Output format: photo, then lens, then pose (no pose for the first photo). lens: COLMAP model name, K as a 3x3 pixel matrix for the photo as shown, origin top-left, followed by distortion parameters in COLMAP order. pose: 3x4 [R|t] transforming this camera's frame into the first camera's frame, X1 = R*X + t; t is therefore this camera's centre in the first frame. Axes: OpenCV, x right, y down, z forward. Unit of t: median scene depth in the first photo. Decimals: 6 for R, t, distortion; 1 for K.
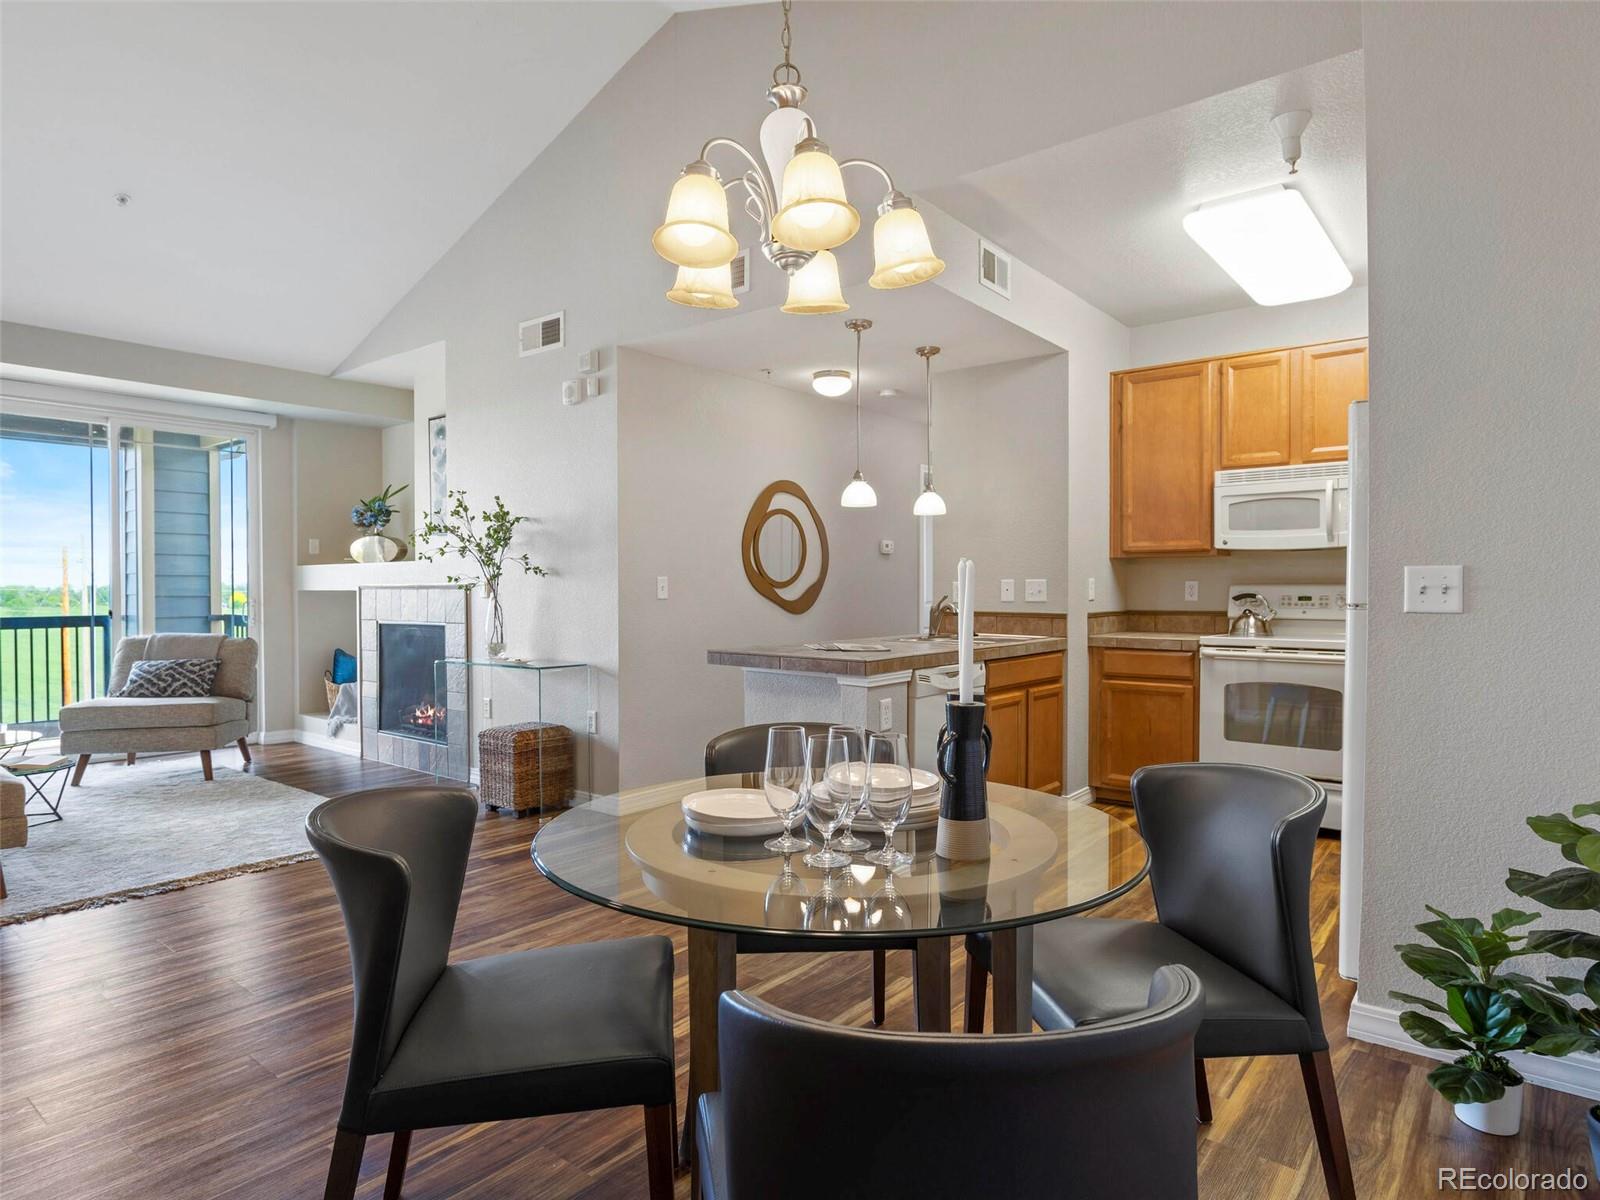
lens RADIAL K [[926.9, 0, 794.7], [0, 926.9, 599.8], [0, 0, 1]] dist [-0.007203, 0.001244]
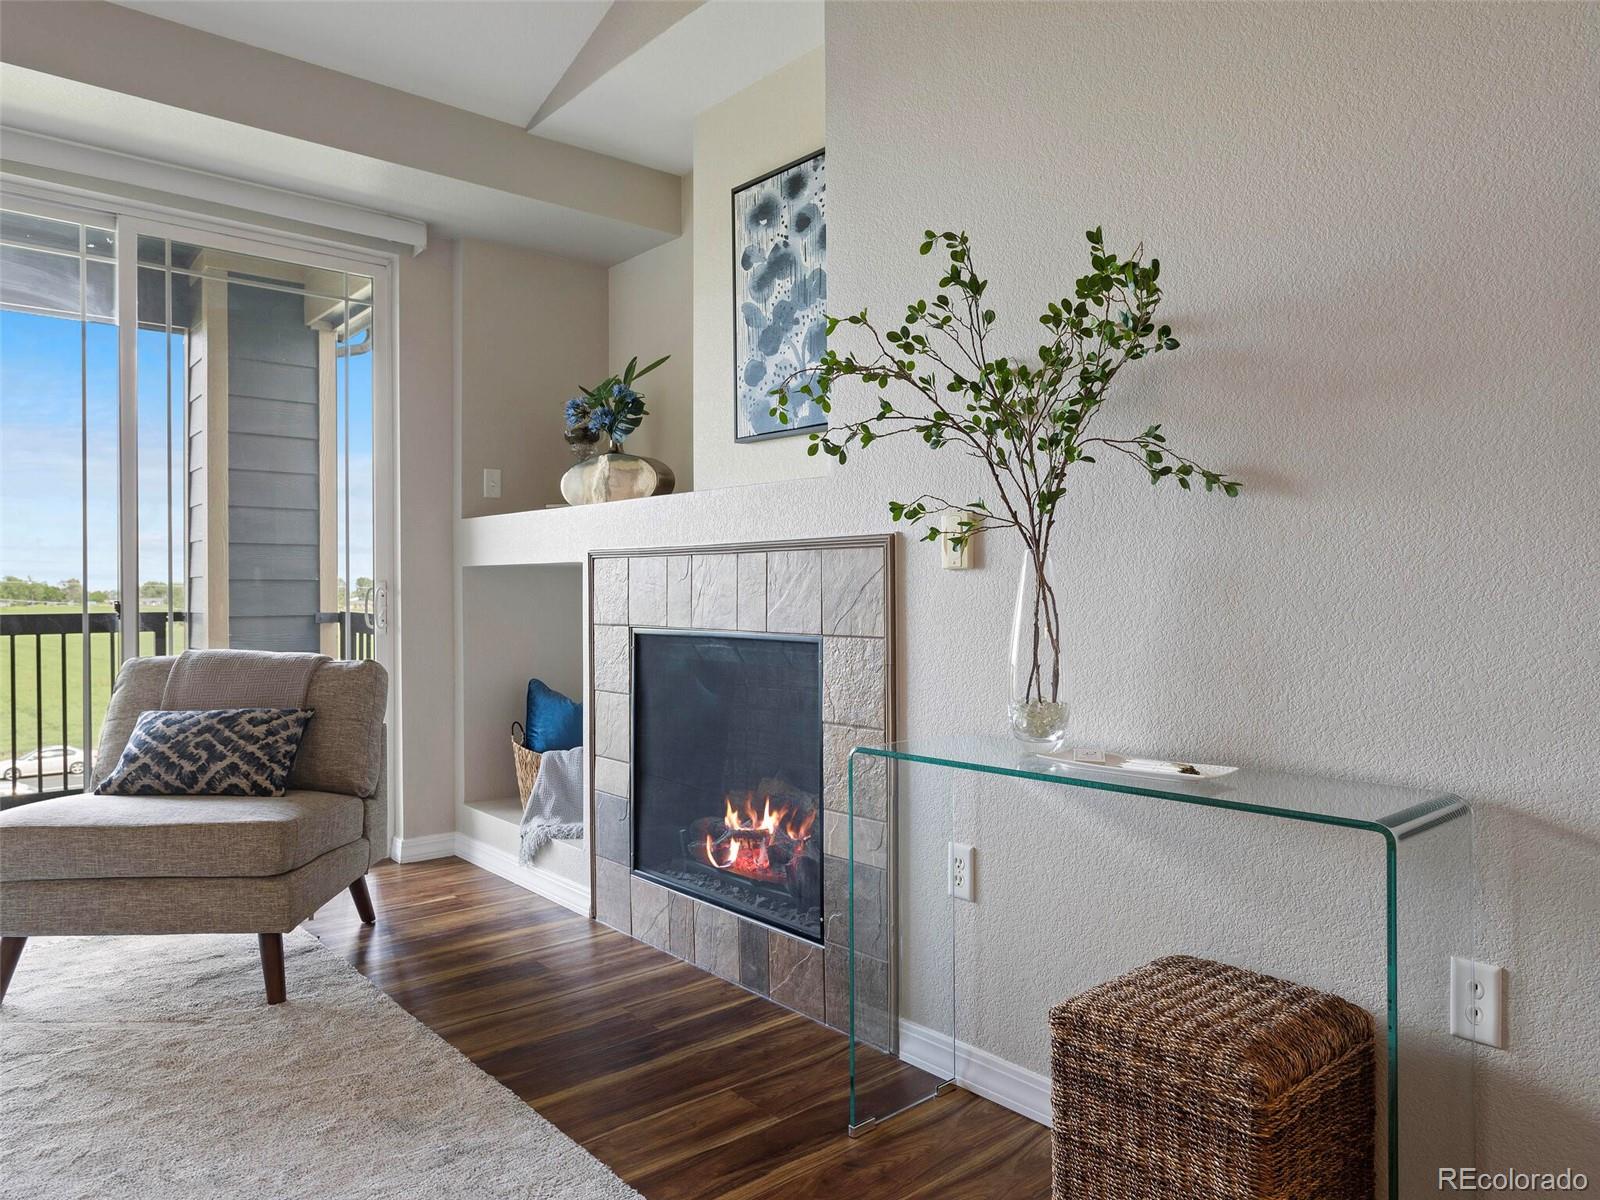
lens RADIAL K [[1061.2, 0, 795.3], [0, 1061.2, 598.6], [0, 0, 1]] dist [-0.010180, 0.000894]
pose [[0.984972, 0.003711, -0.172676, -0.343577], [-0.003954, 0.999992, -0.001064, 0.010691], [0.172671, 0.001731, 0.984978, 0.611826]]
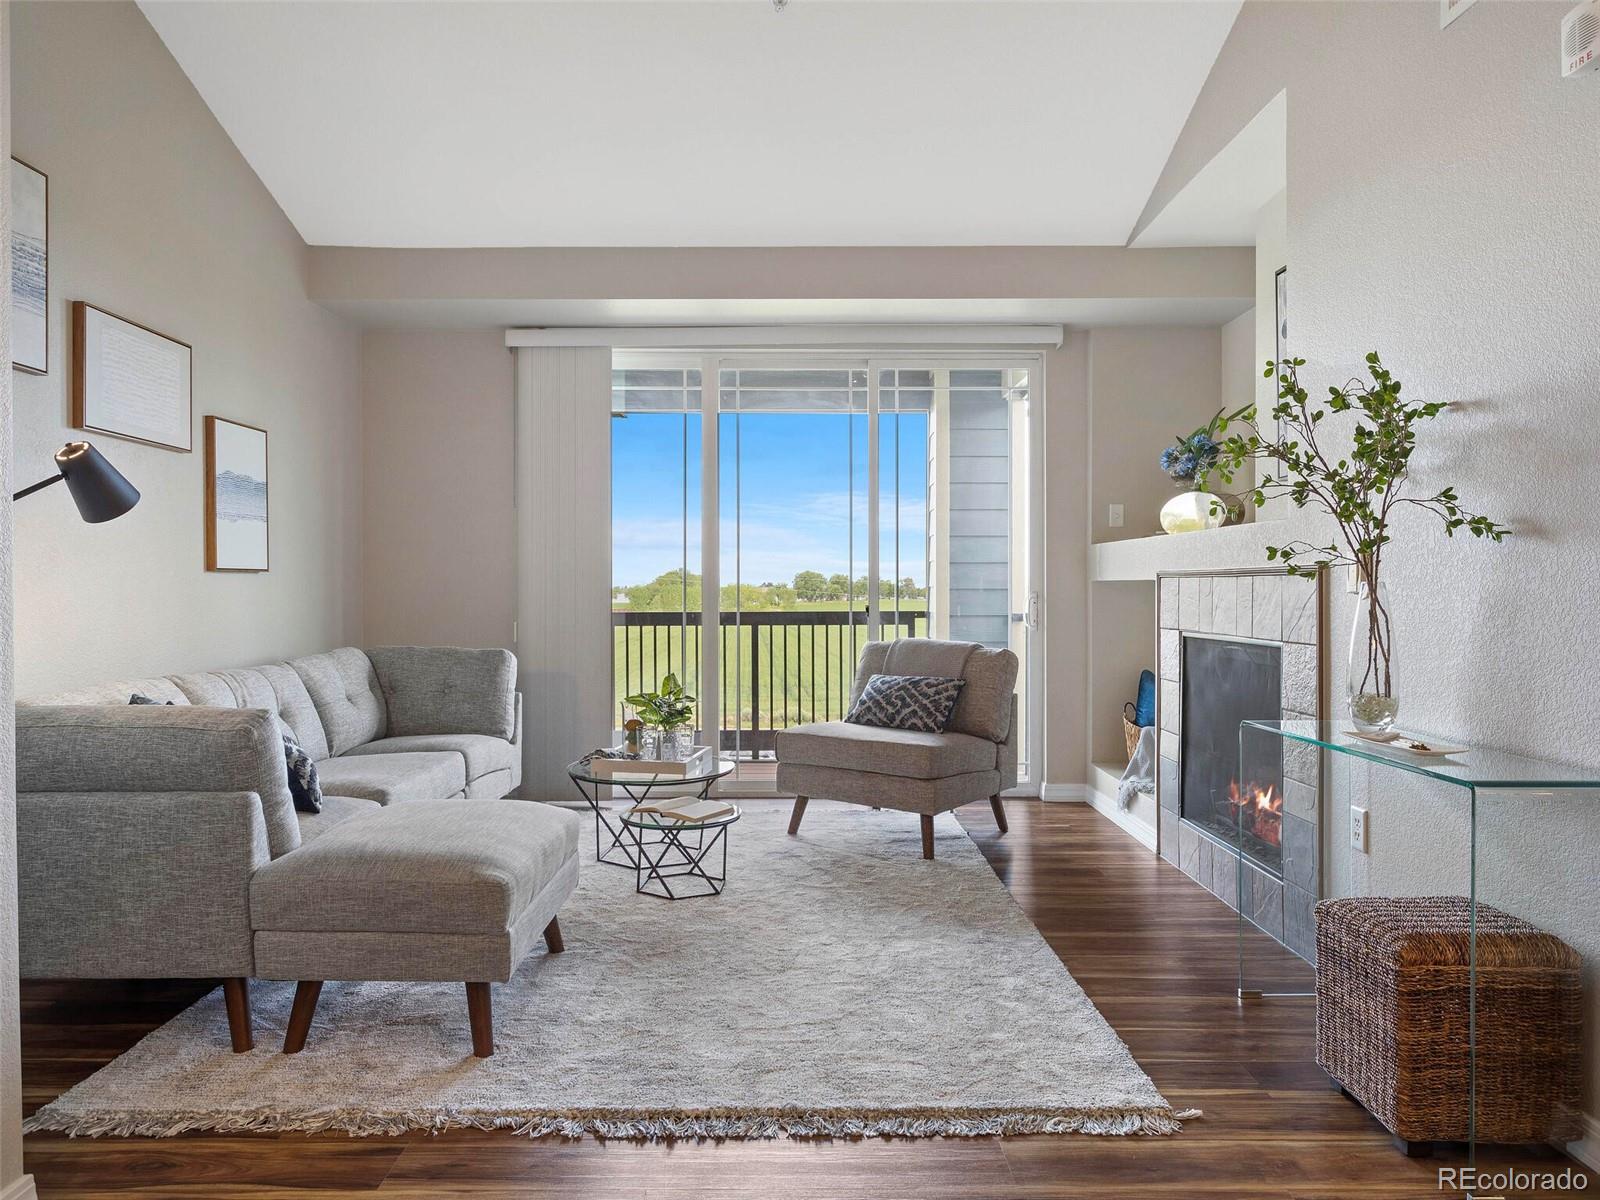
lens RADIAL K [[1047.7, 0, 788.6], [0, 1047.7, 600.6], [0, 0, 1]] dist [-0.005287, 0.002300]
pose [[0.631541, 0.012360, -0.775244, -0.112611], [-0.008952, 0.999923, 0.008650, -0.000343], [0.775291, 0.001477, 0.631602, 0.470566]]
